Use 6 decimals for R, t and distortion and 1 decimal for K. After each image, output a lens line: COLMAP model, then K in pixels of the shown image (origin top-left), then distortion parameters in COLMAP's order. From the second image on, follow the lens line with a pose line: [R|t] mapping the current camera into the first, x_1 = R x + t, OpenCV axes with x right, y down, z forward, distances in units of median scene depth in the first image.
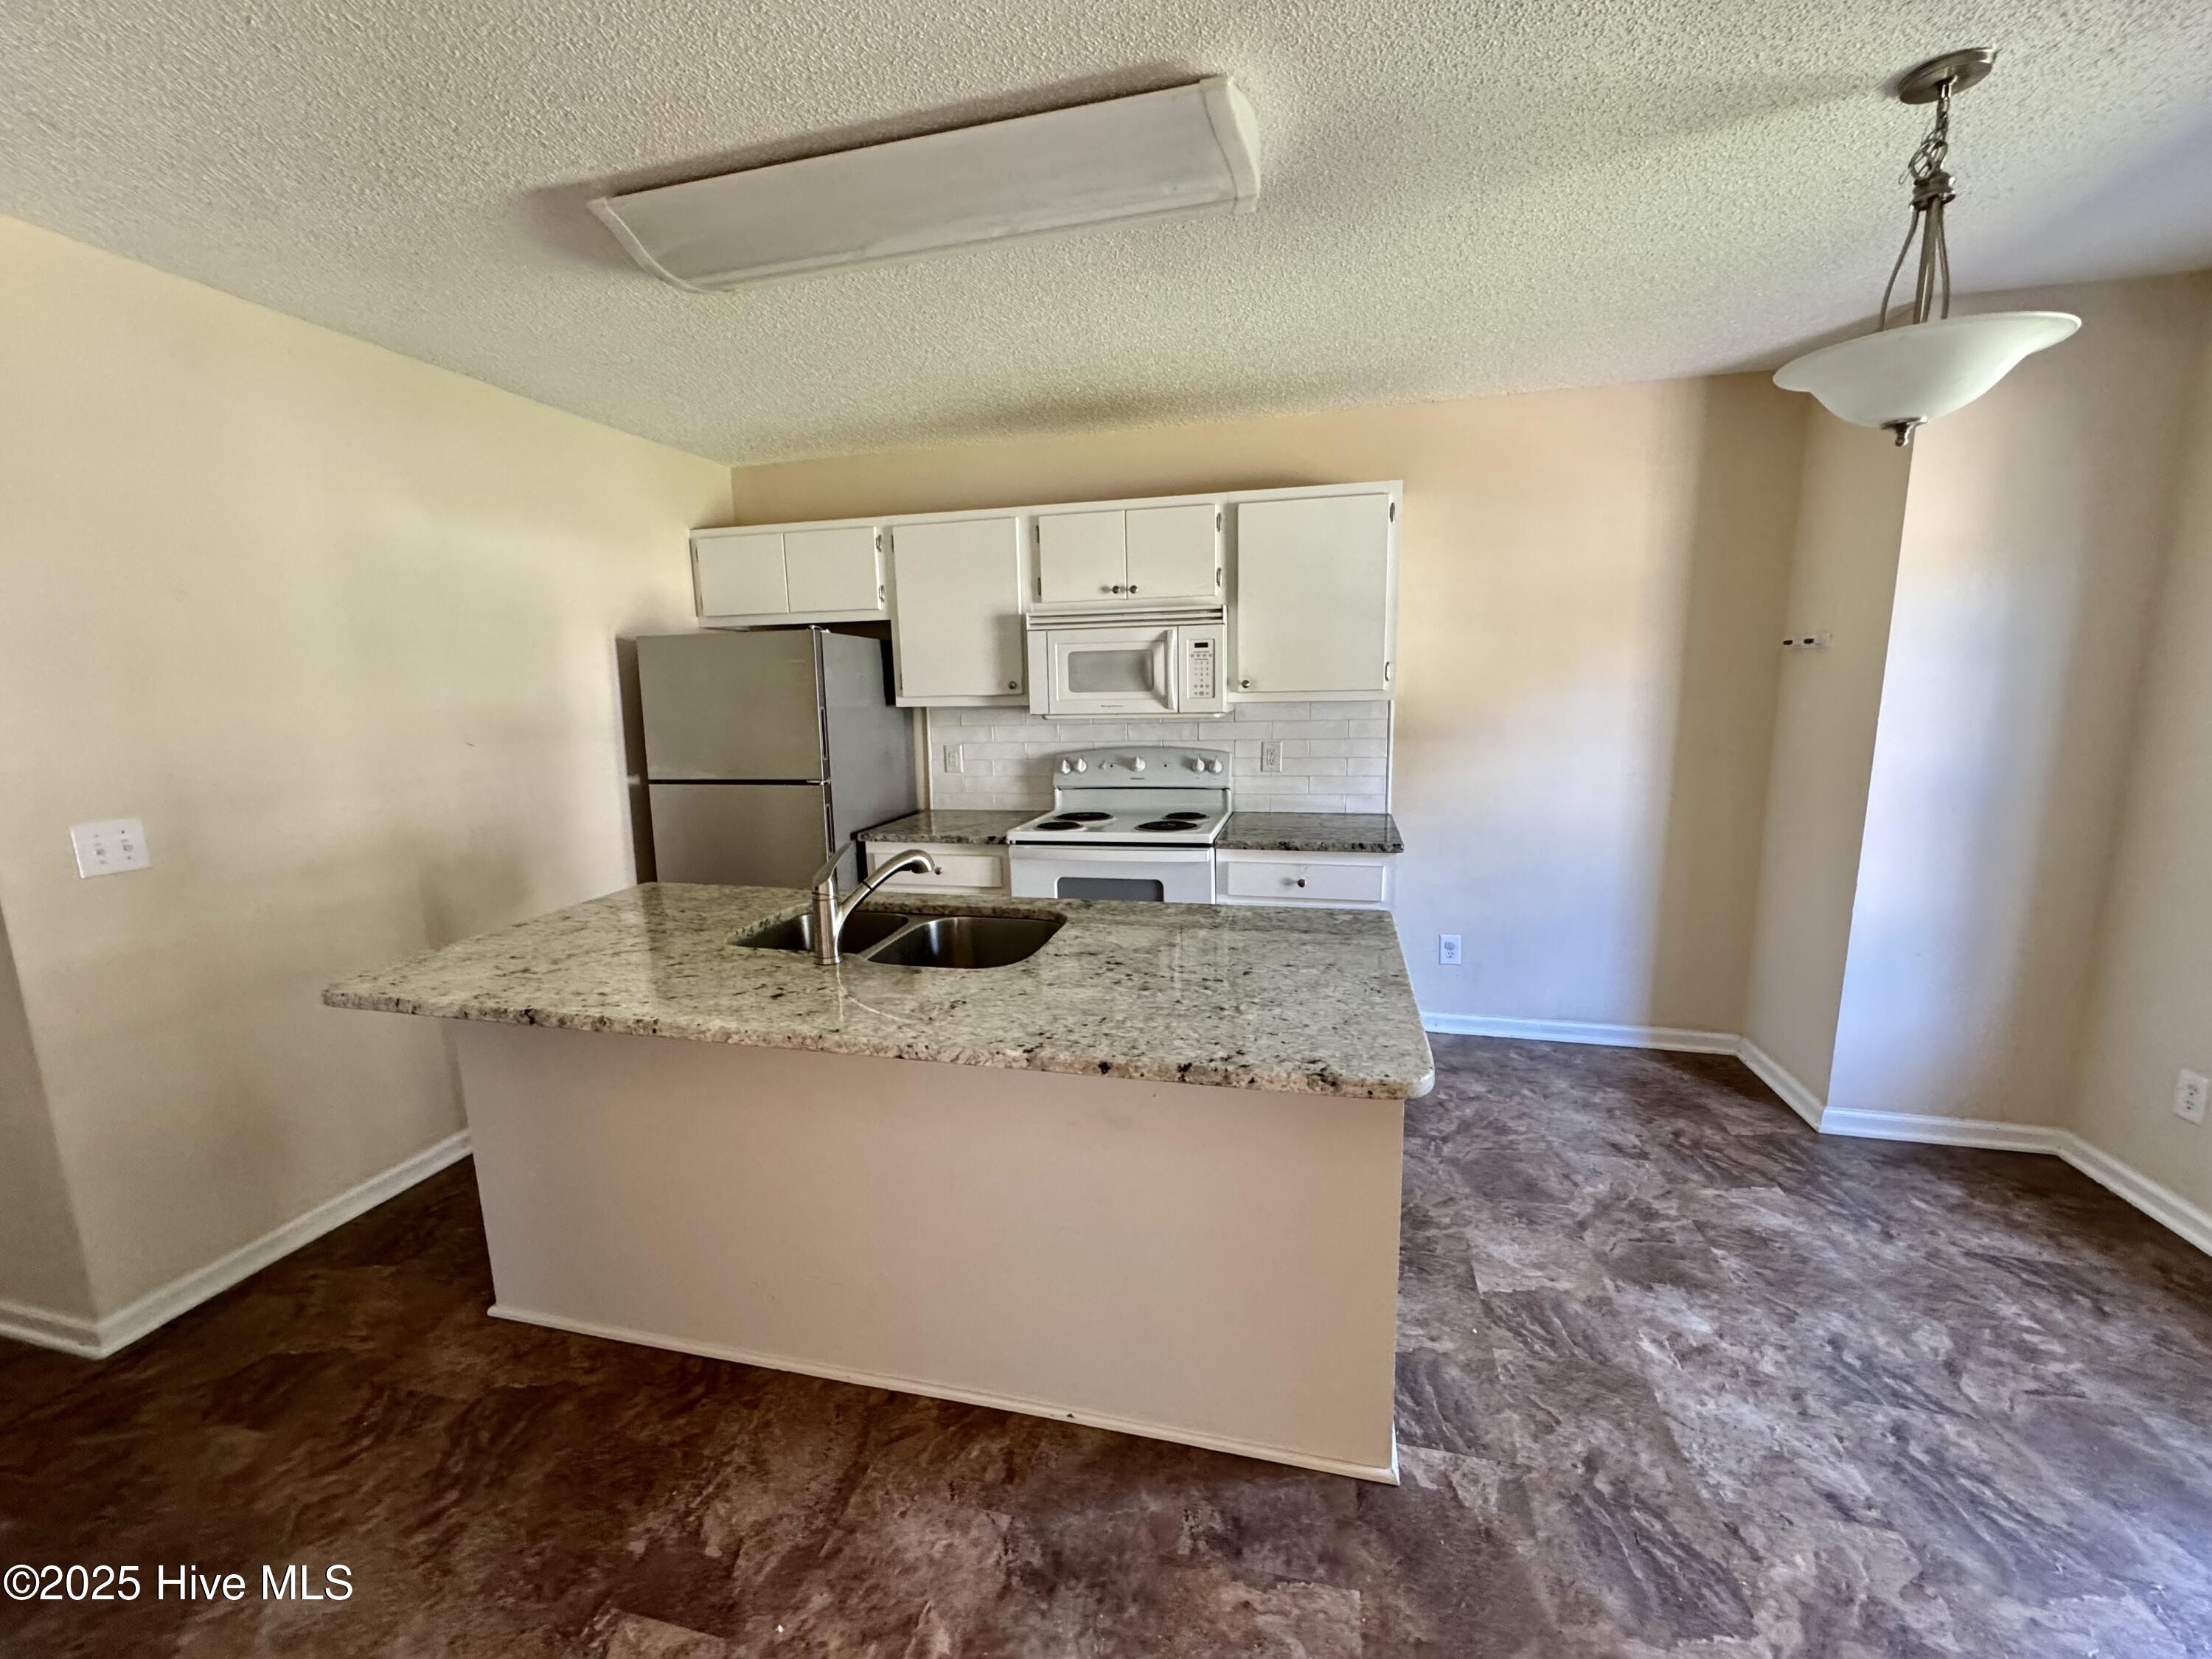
lens RADIAL K [[878.8, 0, 1103.9], [0, 878.8, 823.1], [0, 0, 1]] dist [-0.002773, 0.000728]
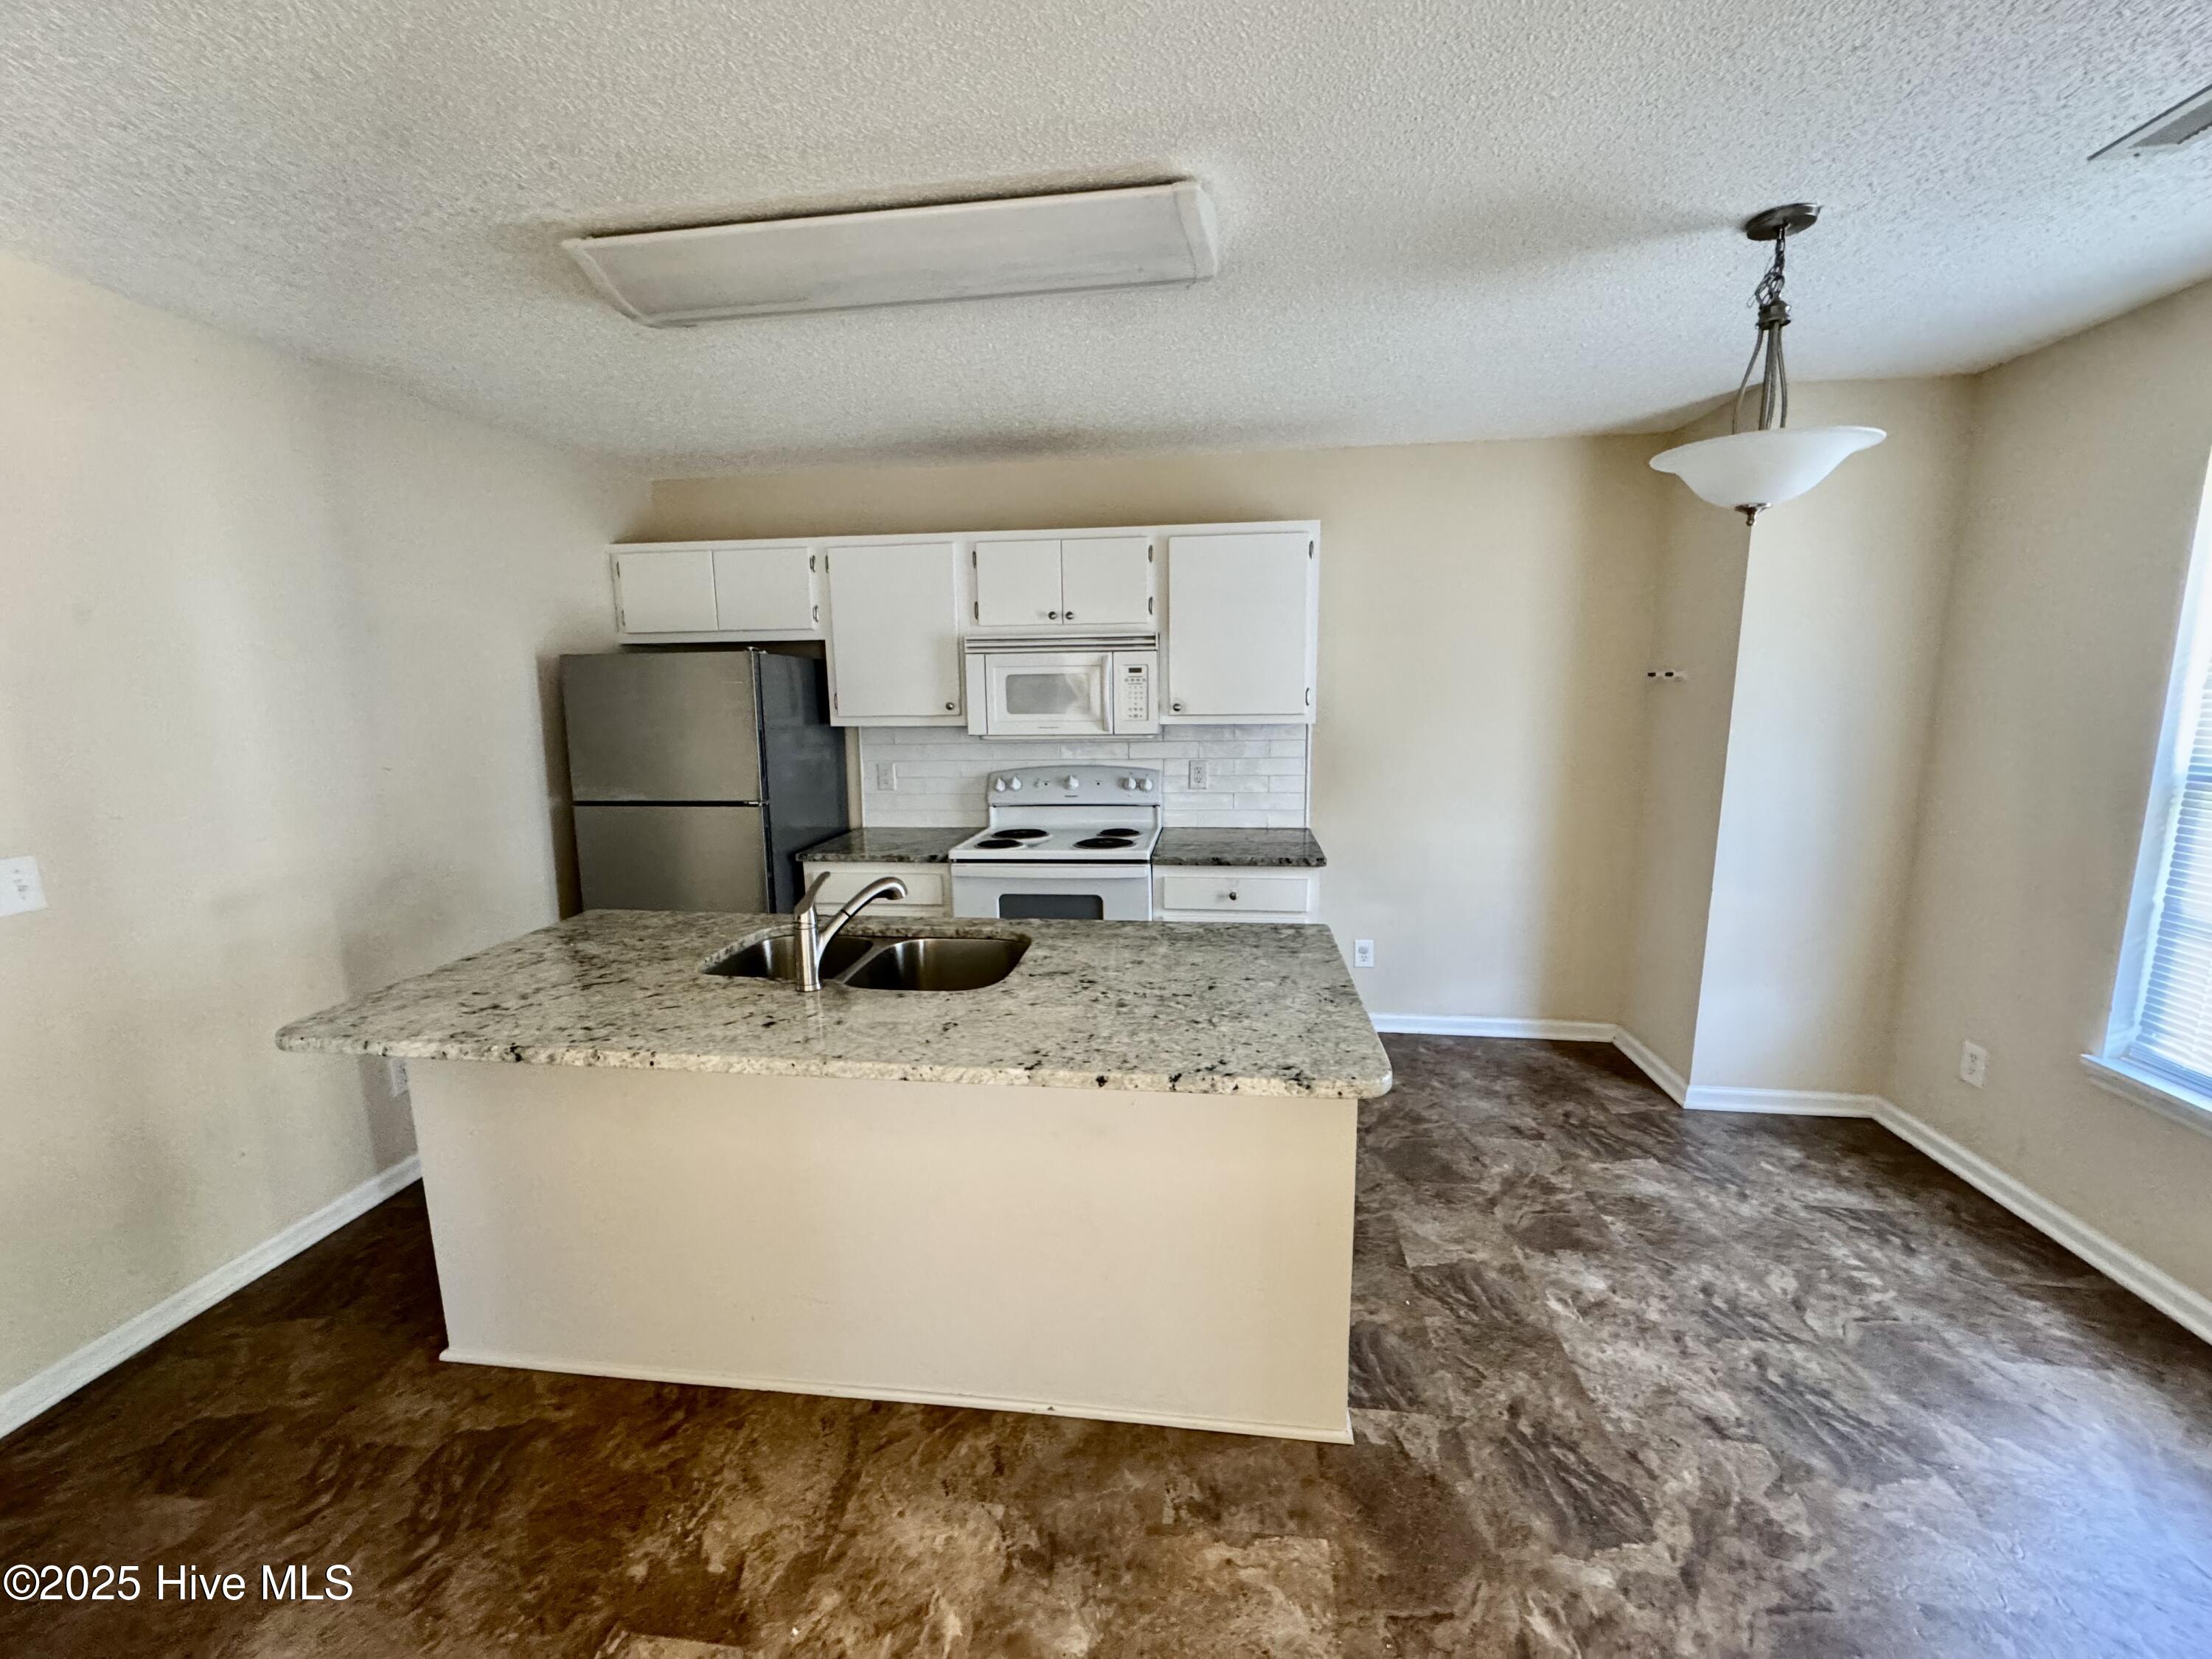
lens RADIAL K [[879.0, 0, 1104.1], [0, 879.0, 823.4], [0, 0, 1]] dist [-0.003056, 0.000734]
pose [[0.993288, -0.009448, 0.115280, -0.085250], [0.009999, 0.999941, -0.004205, -0.027317], [-0.115233, 0.005330, 0.993324, -0.064093]]
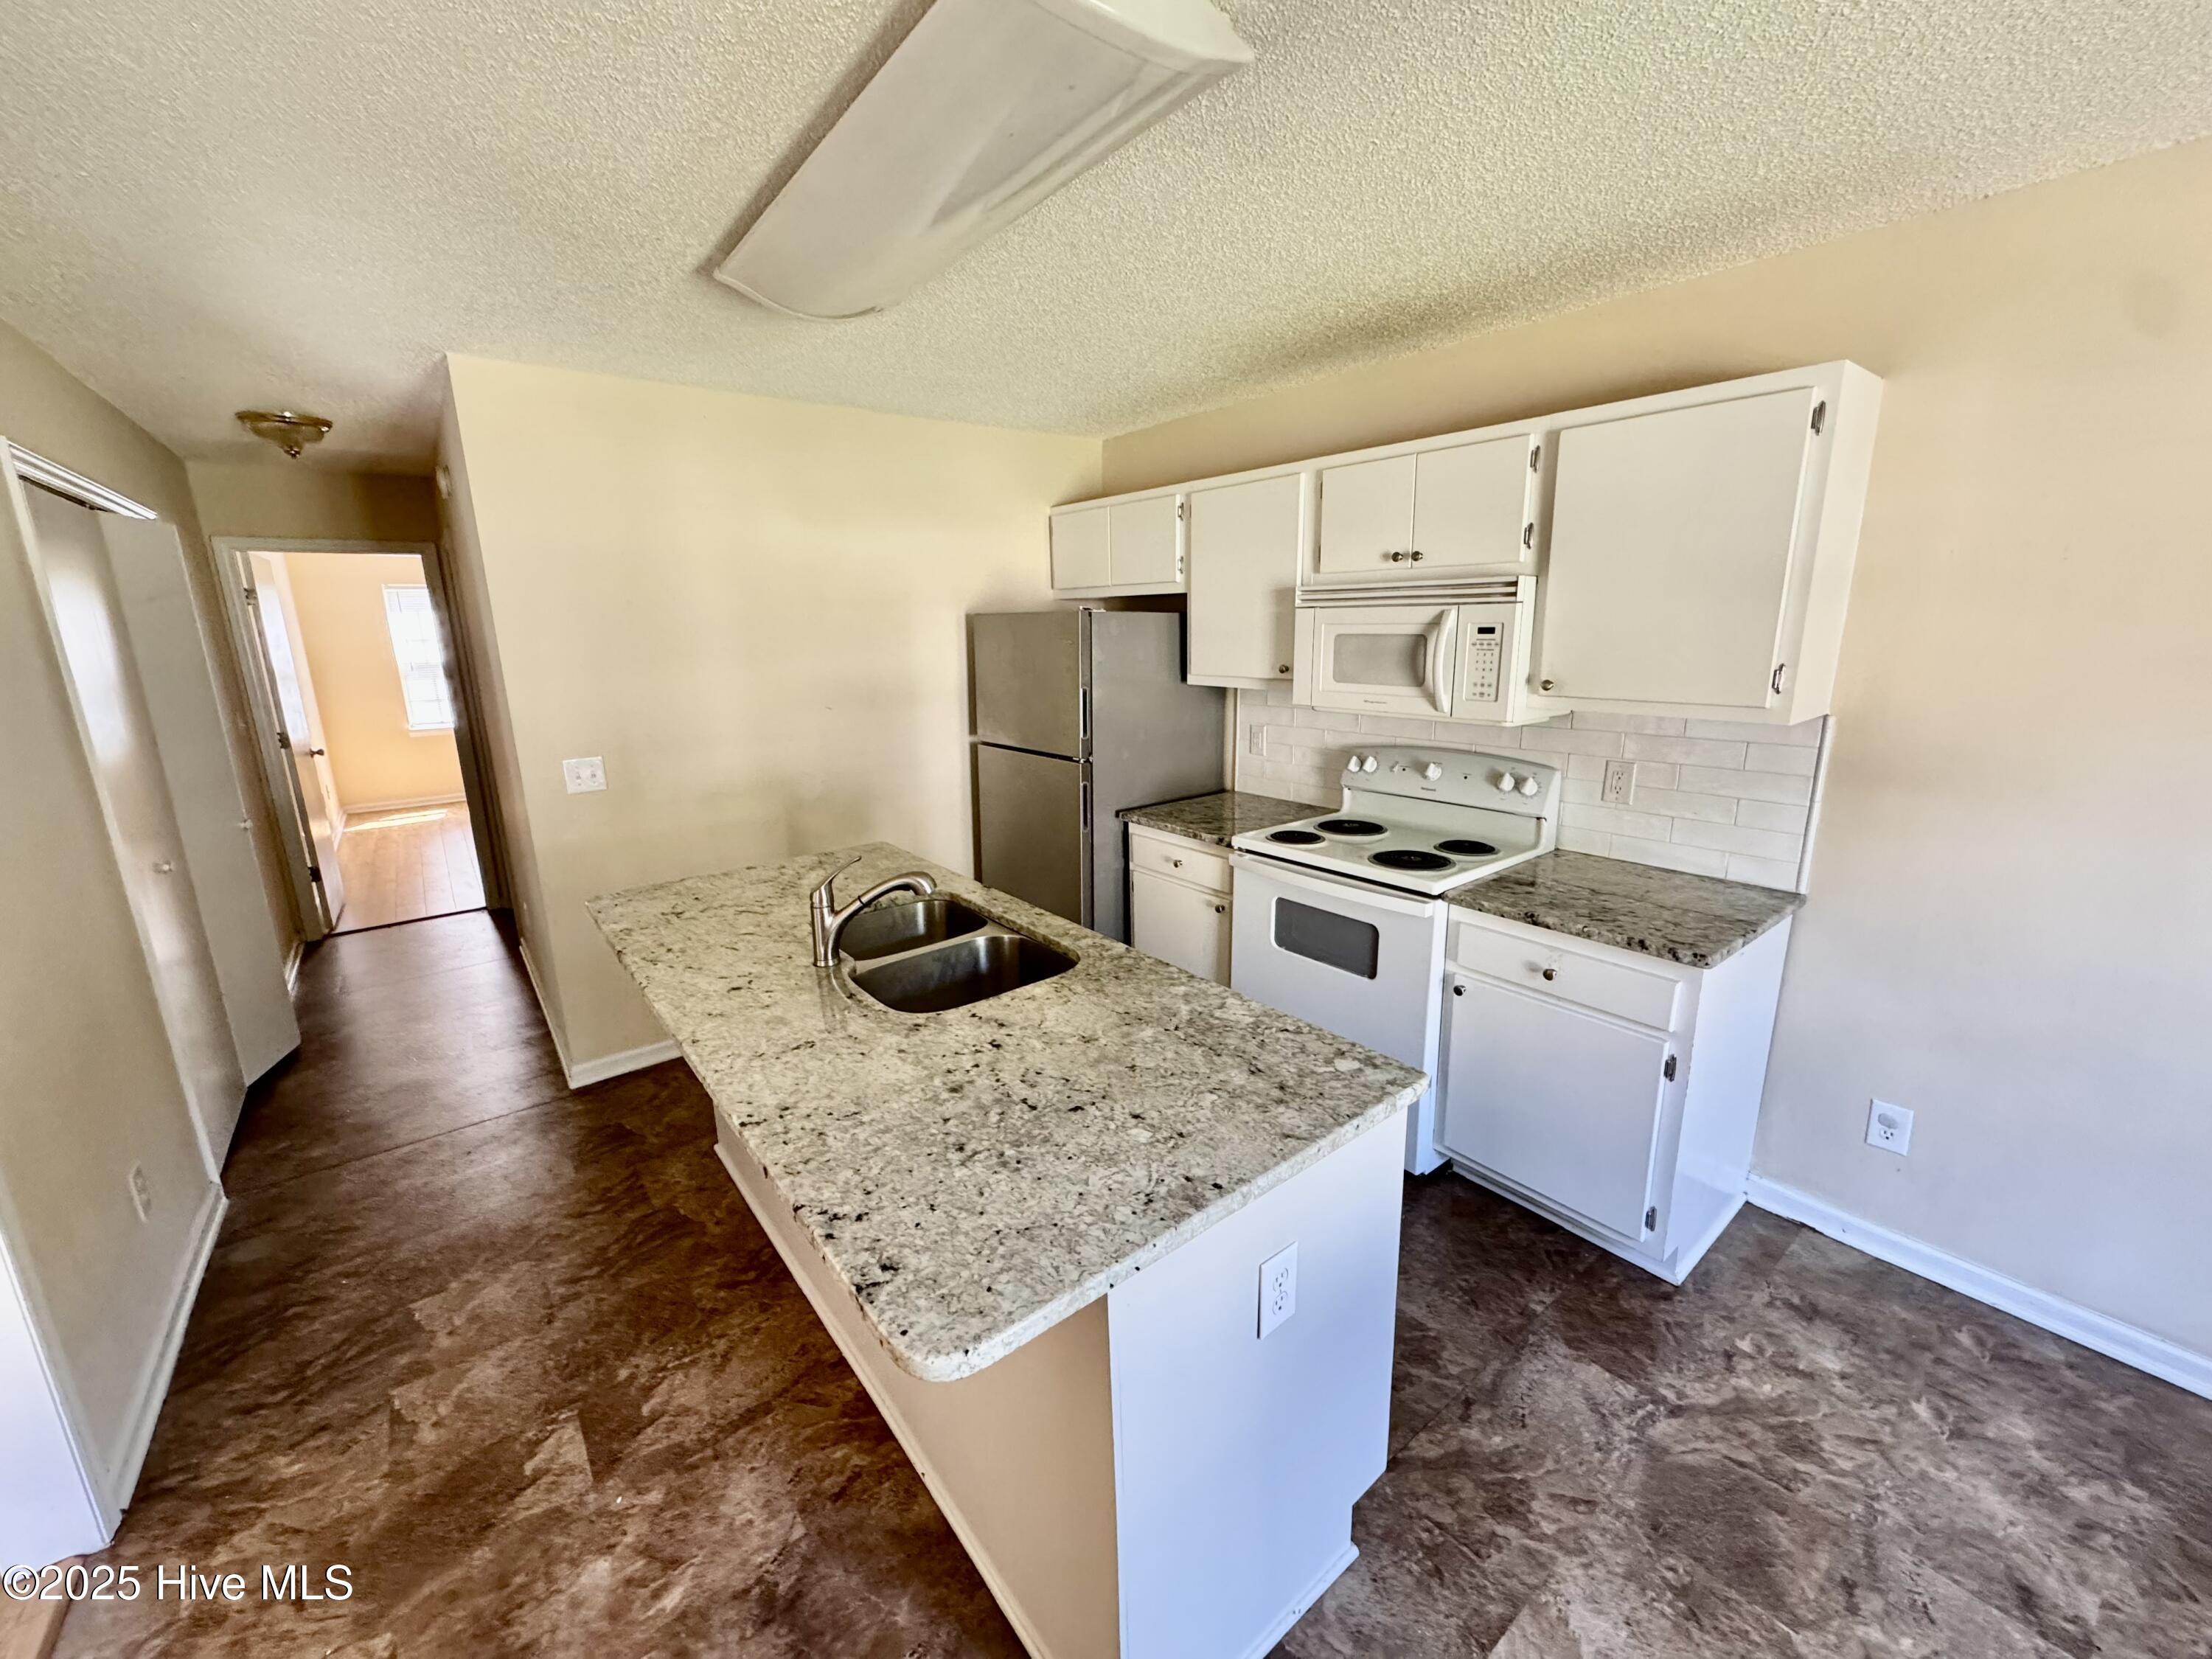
lens RADIAL K [[878.1, 0, 1104.1], [0, 878.1, 822.8], [0, 0, 1]] dist [-0.002163, 0.000511]
pose [[0.789681, 0.145618, -0.595986, 0.566026], [-0.095238, 0.988744, 0.115390, -0.166870], [0.606080, -0.034361, 0.794661, 0.349245]]
